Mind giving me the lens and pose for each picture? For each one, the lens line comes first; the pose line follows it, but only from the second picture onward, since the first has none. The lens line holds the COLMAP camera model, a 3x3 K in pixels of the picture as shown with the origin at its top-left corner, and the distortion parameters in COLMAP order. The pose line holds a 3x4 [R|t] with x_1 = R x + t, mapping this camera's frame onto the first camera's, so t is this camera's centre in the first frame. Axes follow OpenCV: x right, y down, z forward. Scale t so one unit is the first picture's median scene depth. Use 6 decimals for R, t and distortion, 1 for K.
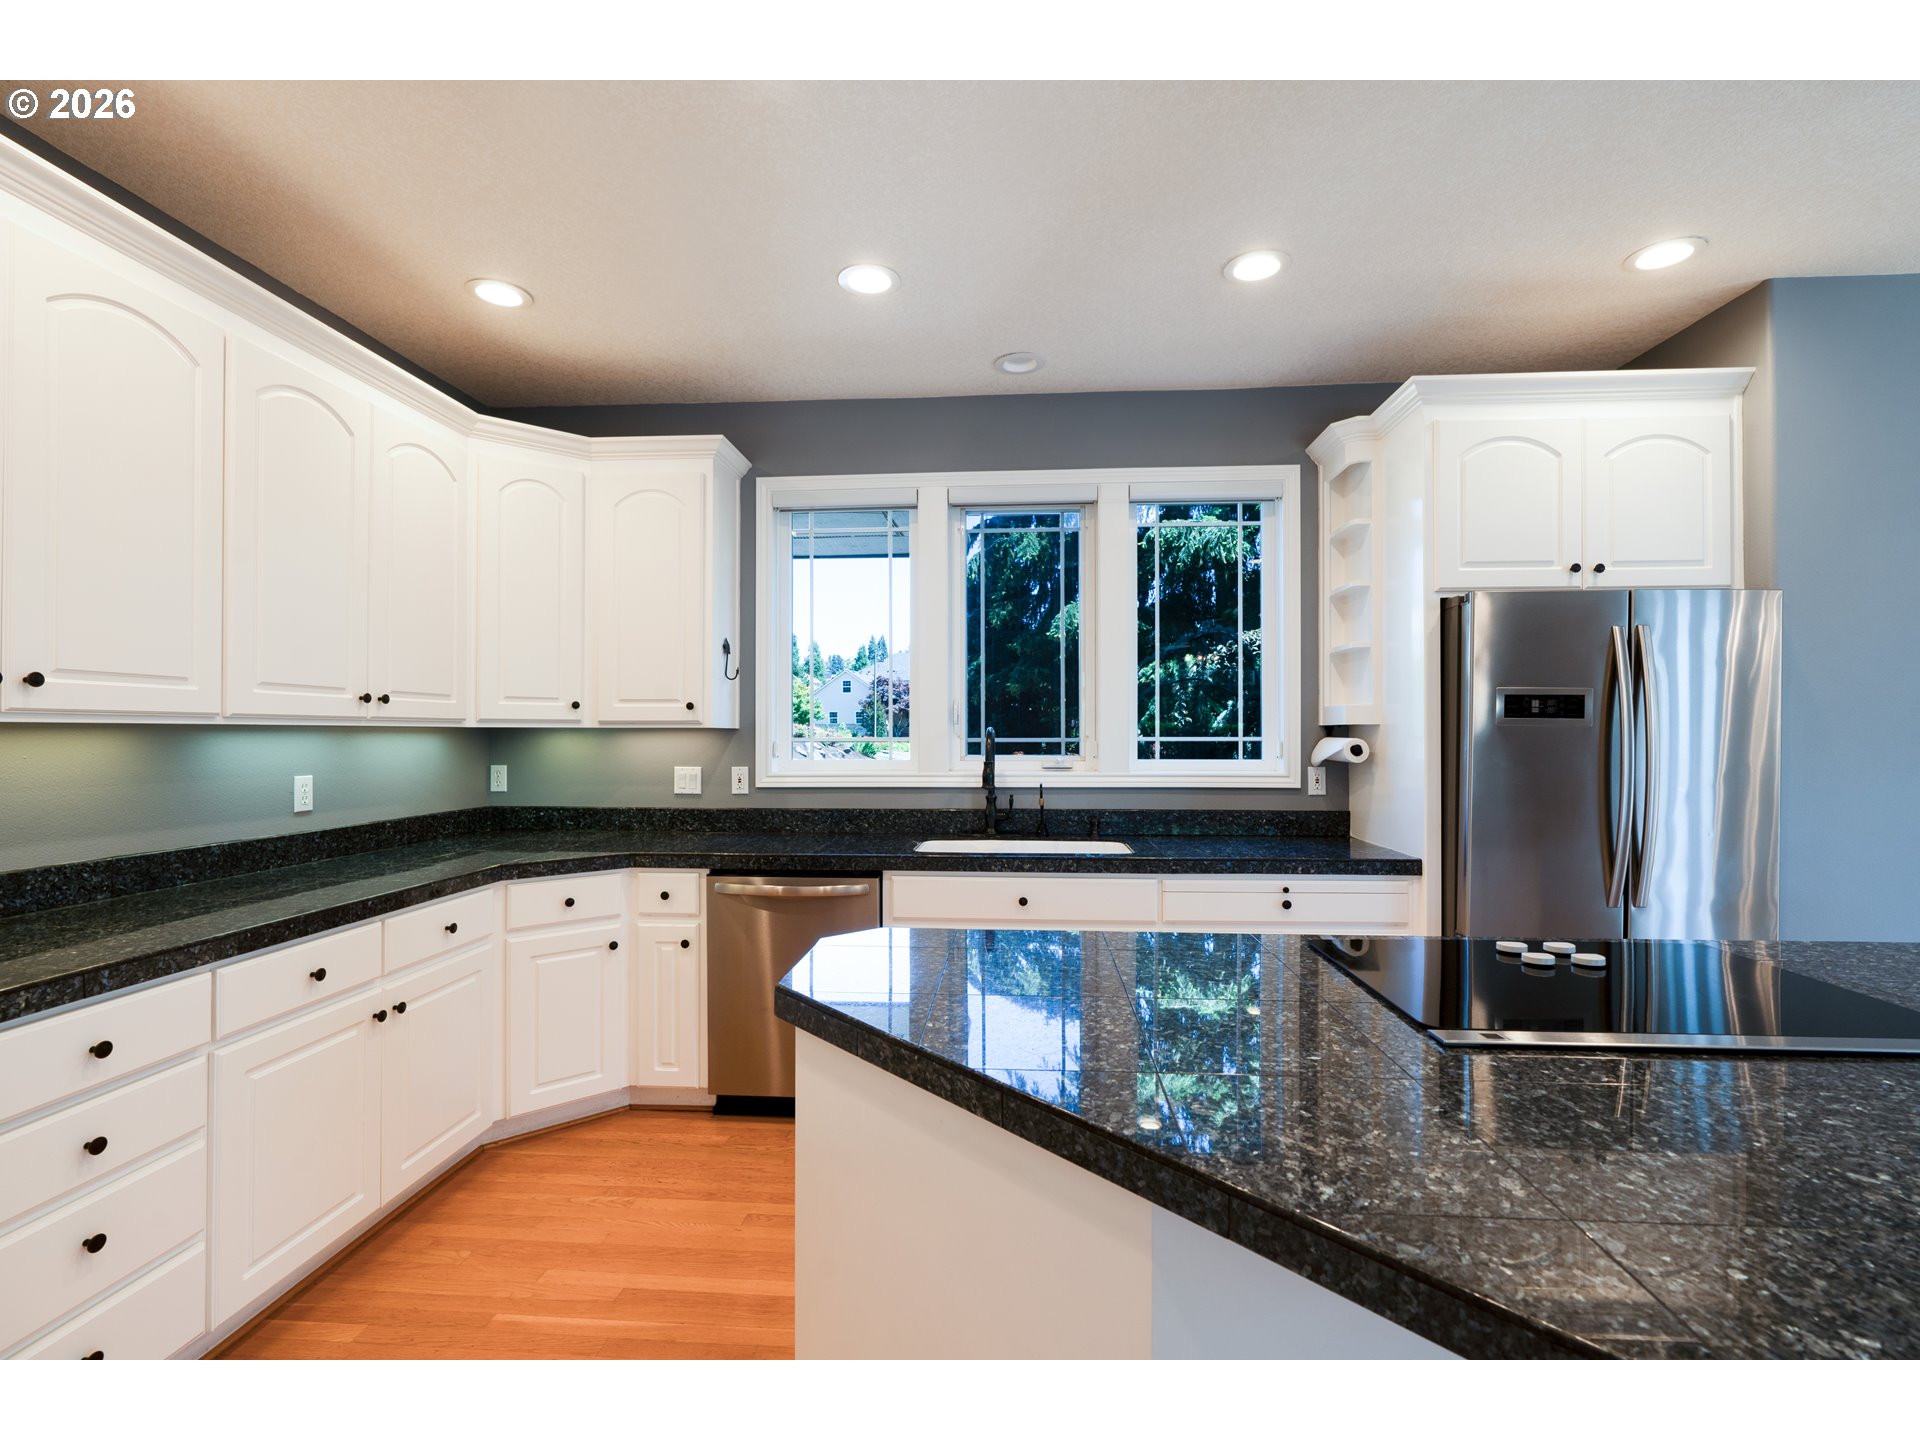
lens RADIAL K [[866.8, 0, 960.0], [0, 866.8, 720.0], [0, 0, 1]] dist [0.002212, 0.000498]
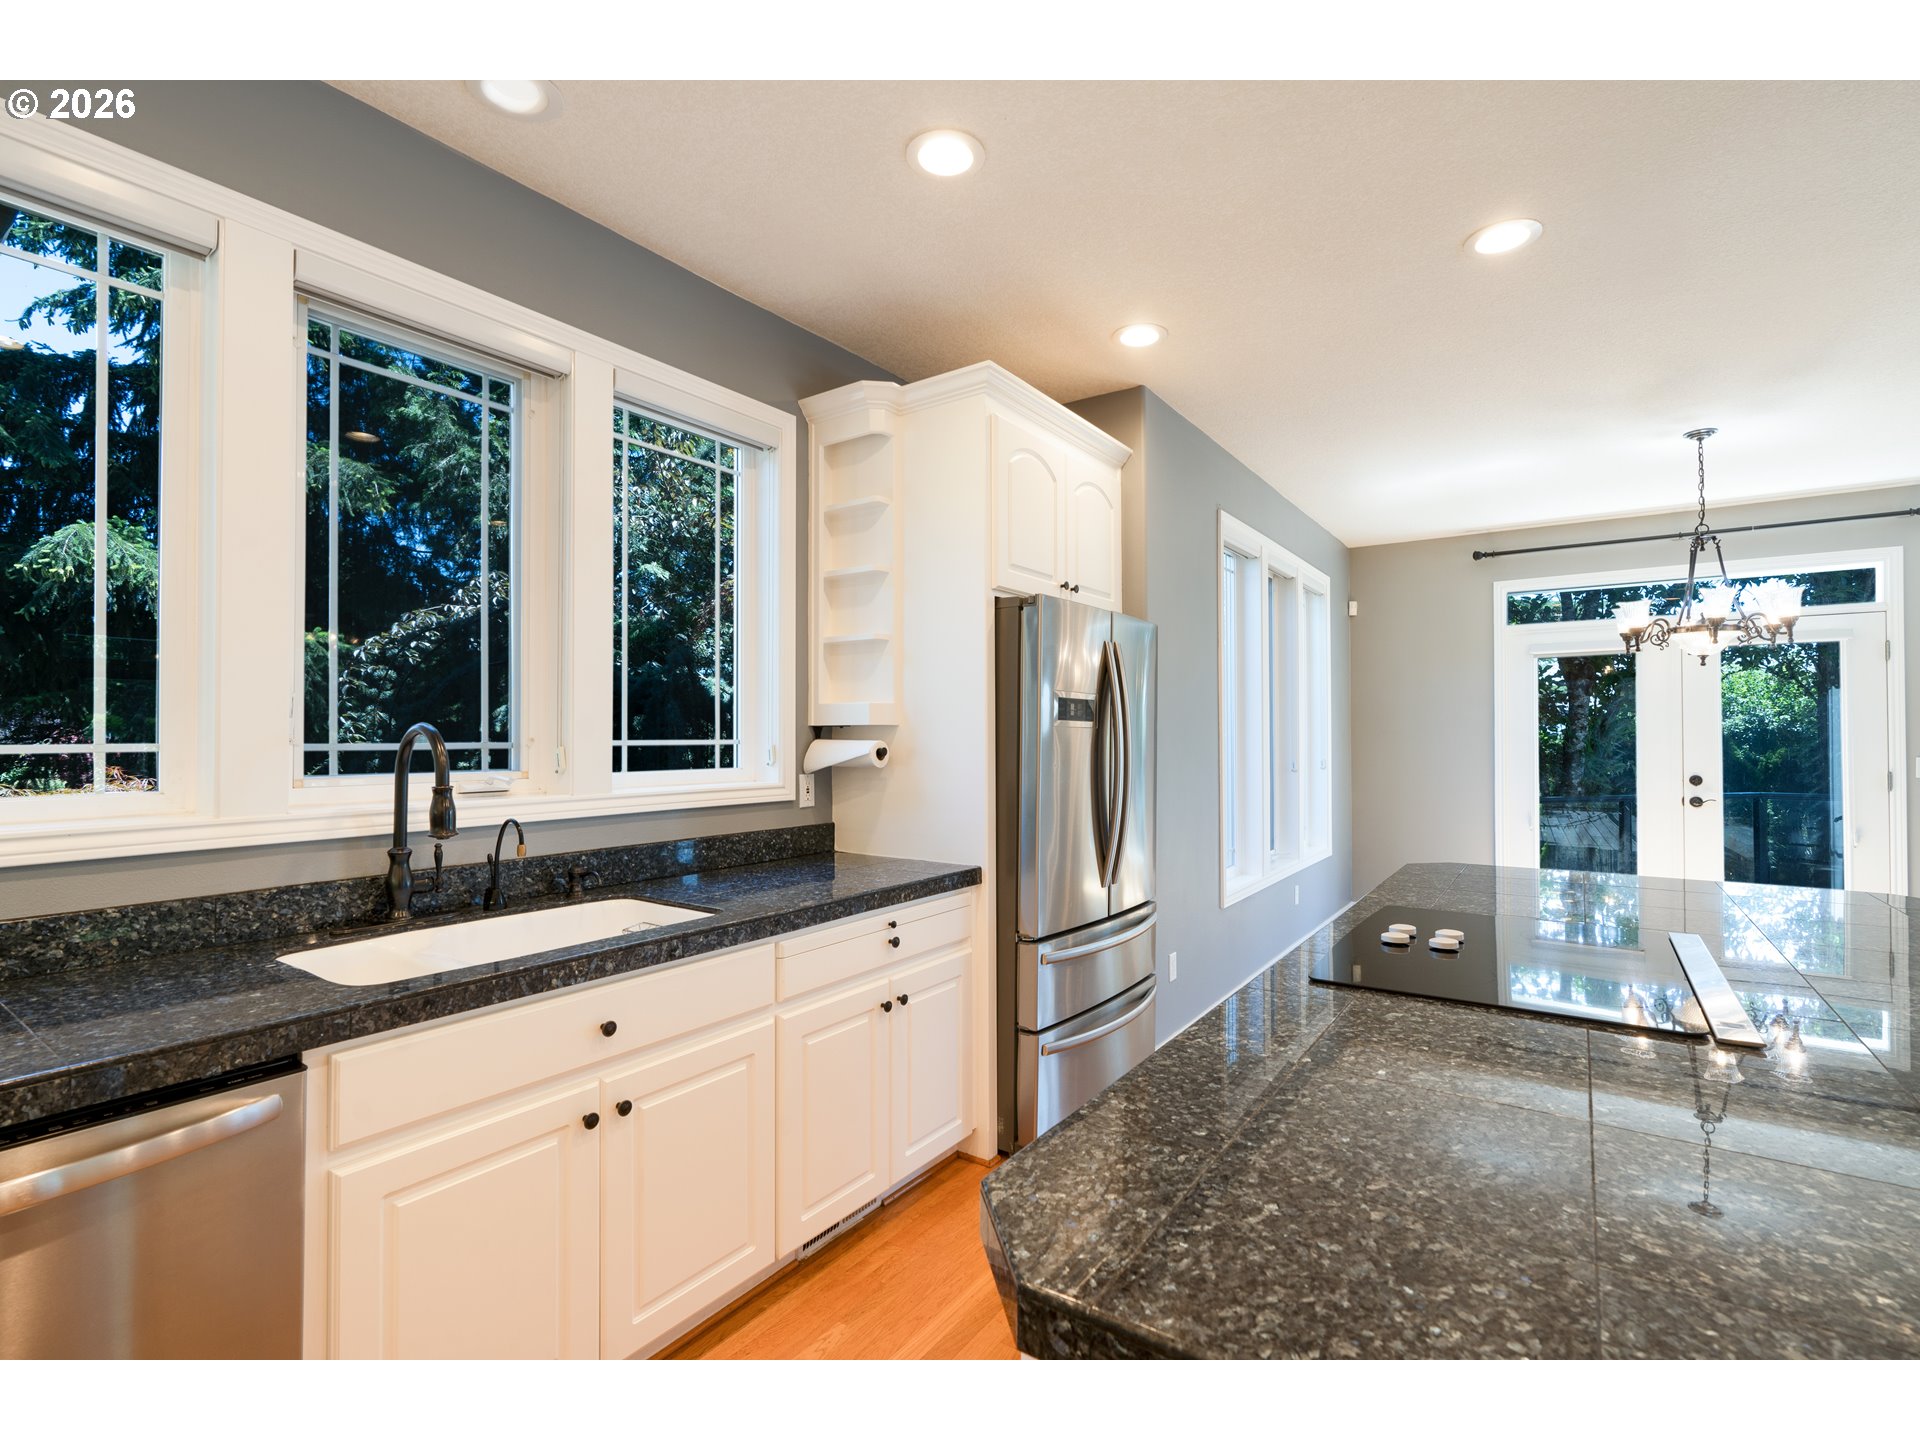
lens RADIAL K [[866.8, 0, 960.0], [0, 866.8, 720.0], [0, 0, 1]] dist [0.002212, 0.000498]
pose [[0.530369, 0.018524, 0.847564, -0.236639], [-0.010737, 0.999828, -0.015133, 0.011686], [-0.847699, -0.001074, 0.530477, 0.418540]]
